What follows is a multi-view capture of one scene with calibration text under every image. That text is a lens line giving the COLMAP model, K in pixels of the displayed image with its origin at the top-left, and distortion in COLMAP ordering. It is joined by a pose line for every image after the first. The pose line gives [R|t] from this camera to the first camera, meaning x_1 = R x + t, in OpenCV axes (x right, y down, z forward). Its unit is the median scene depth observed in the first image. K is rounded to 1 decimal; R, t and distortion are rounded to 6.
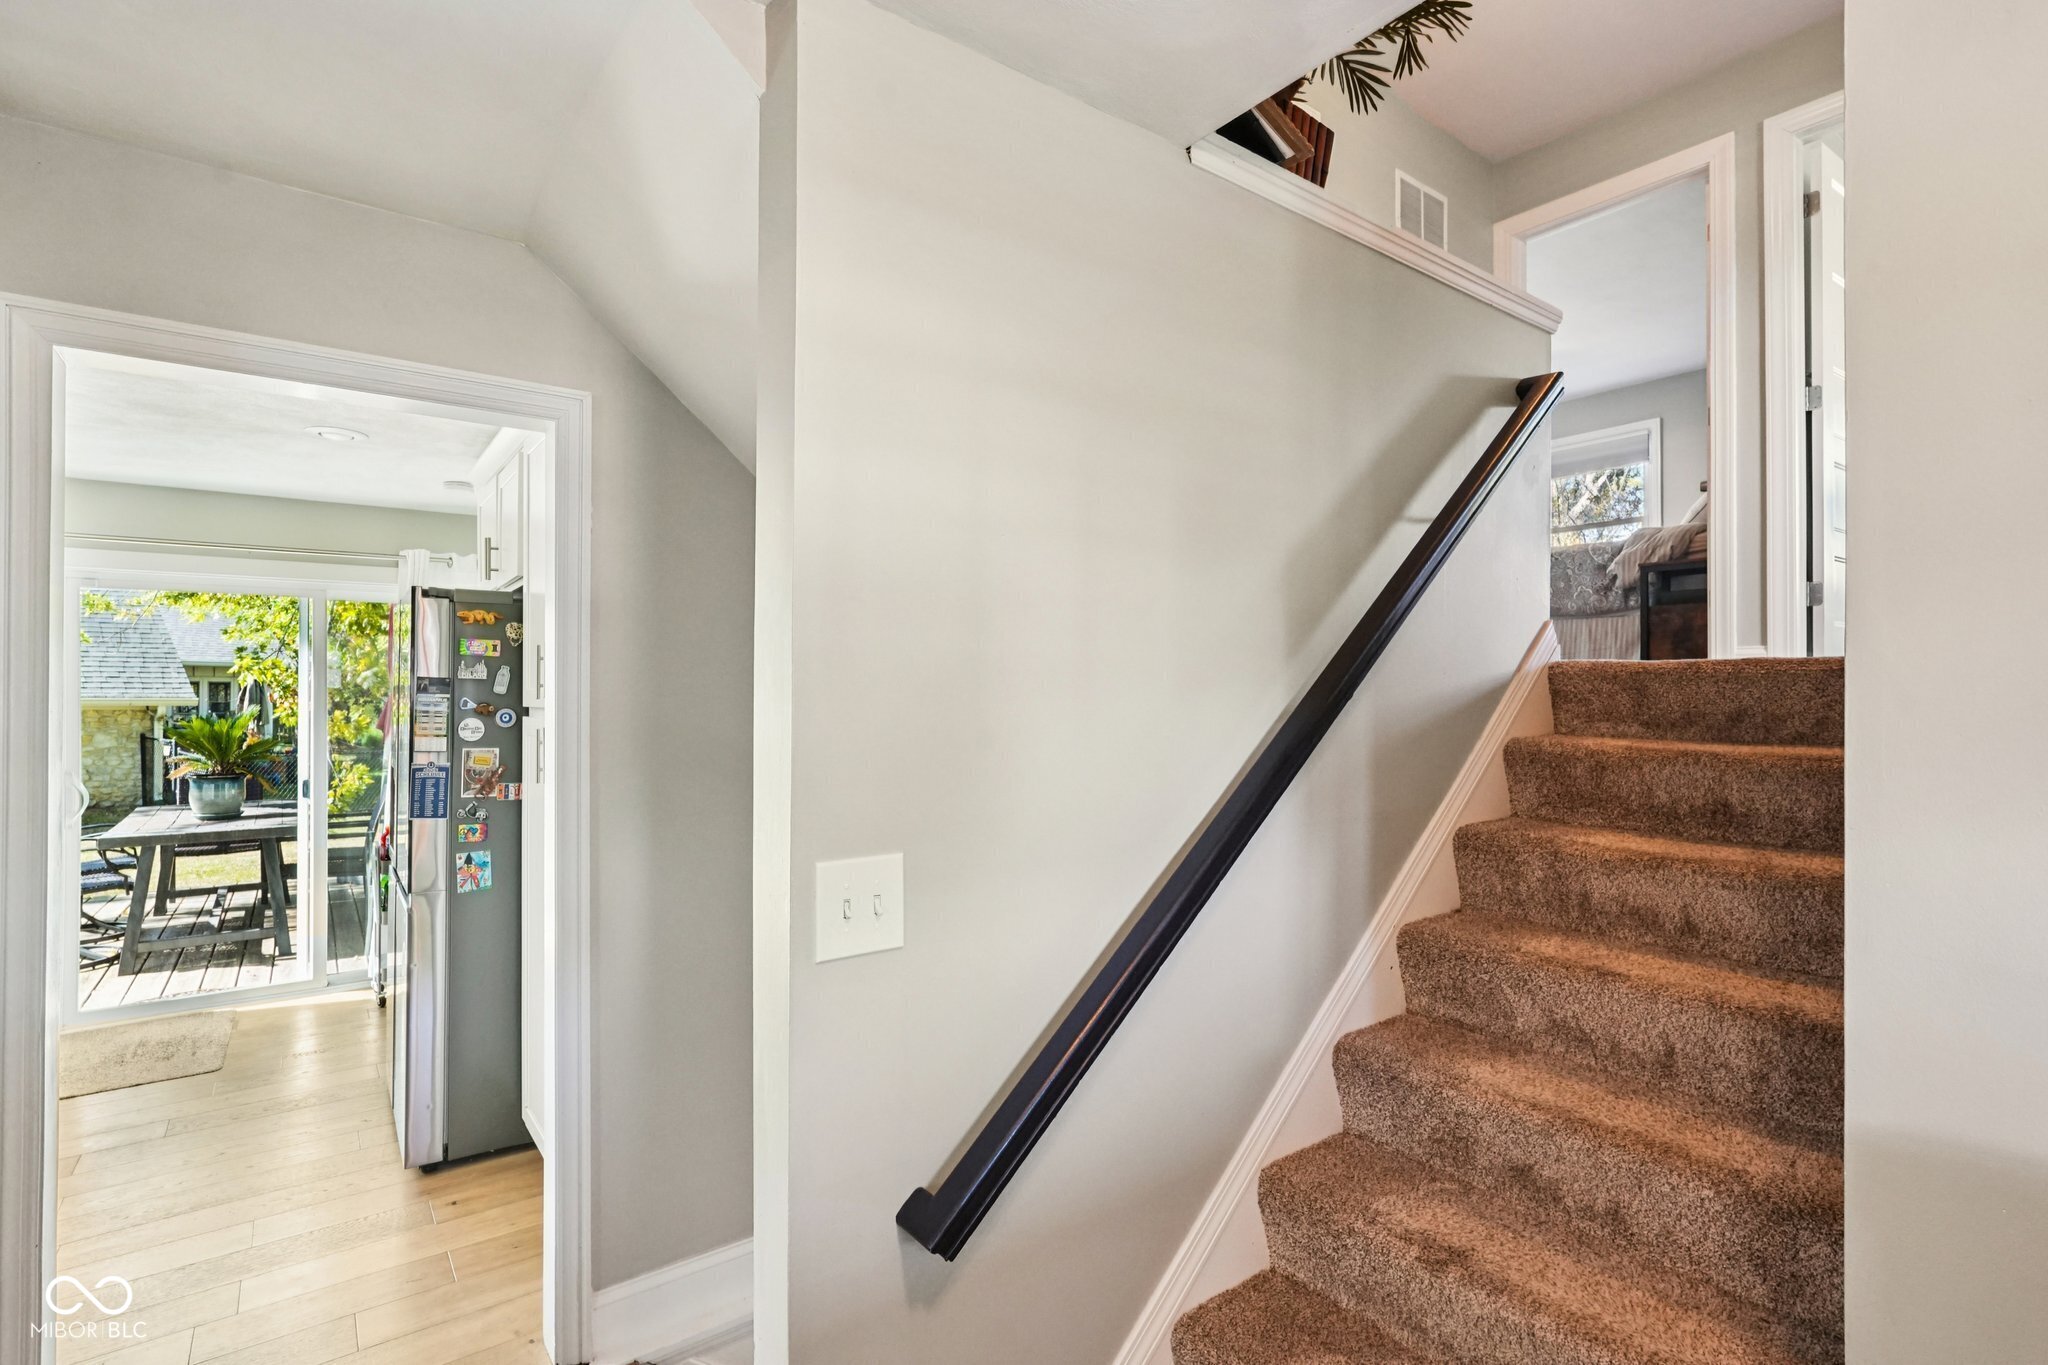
lens RADIAL K [[986.4, 0, 1032.9], [0, 986.4, 681.9], [0, 0, 1]] dist [-0.000198, 0.000490]
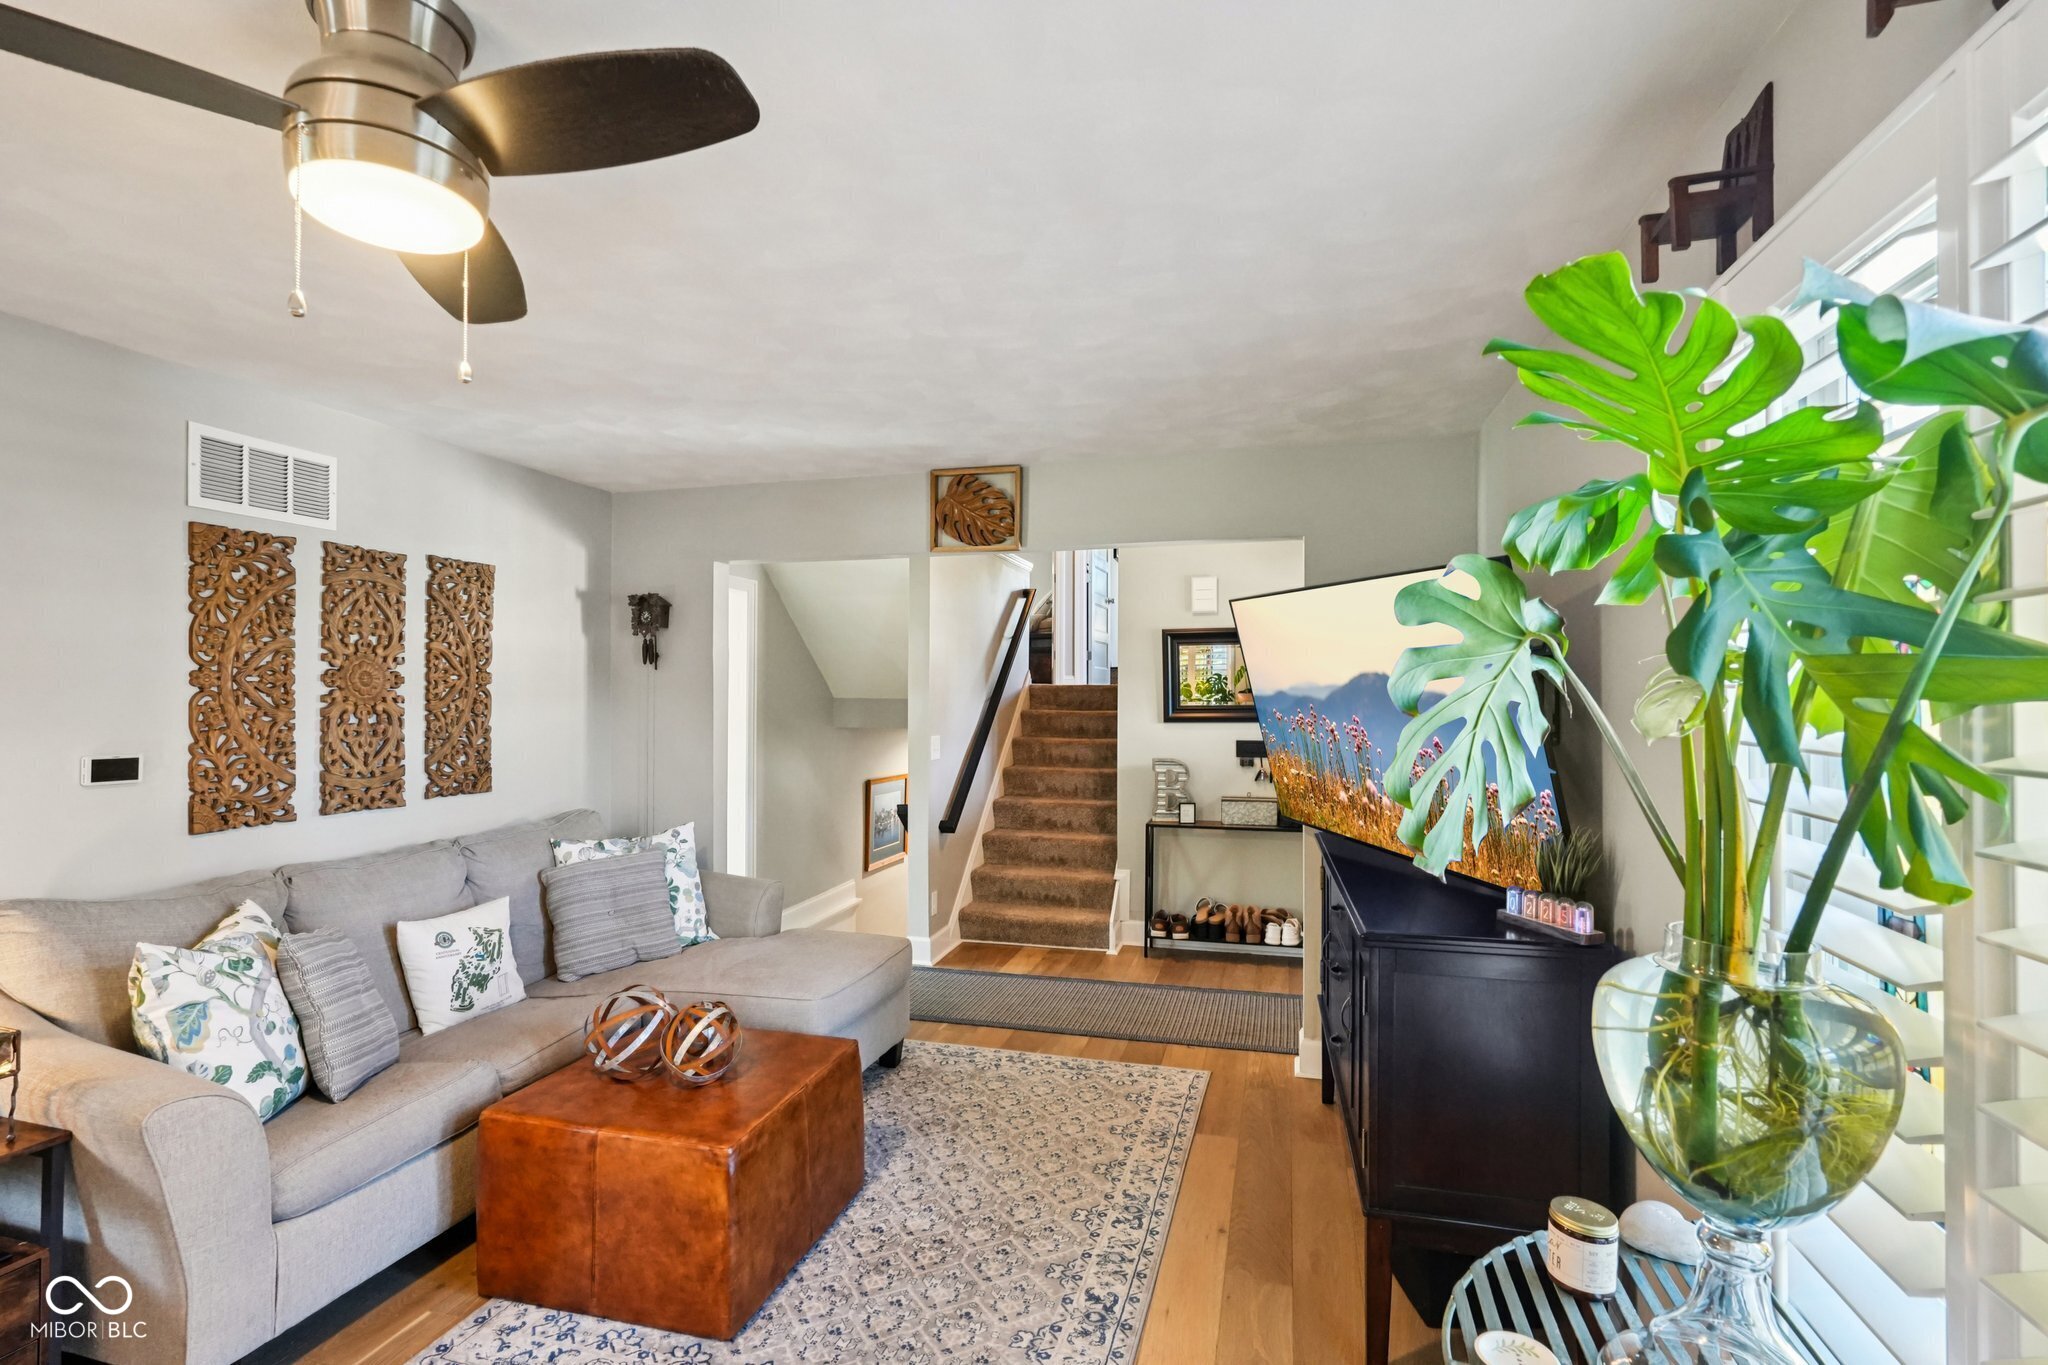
lens RADIAL K [[986.4, 0, 1025.6], [0, 986.4, 688.3], [0, 0, 1]] dist [-0.000198, 0.000490]
pose [[0.783648, 0.010185, 0.621122, -1.635402], [-0.006553, 0.999945, -0.008129, 0.015741], [-0.621171, 0.002300, 0.783672, -1.625947]]
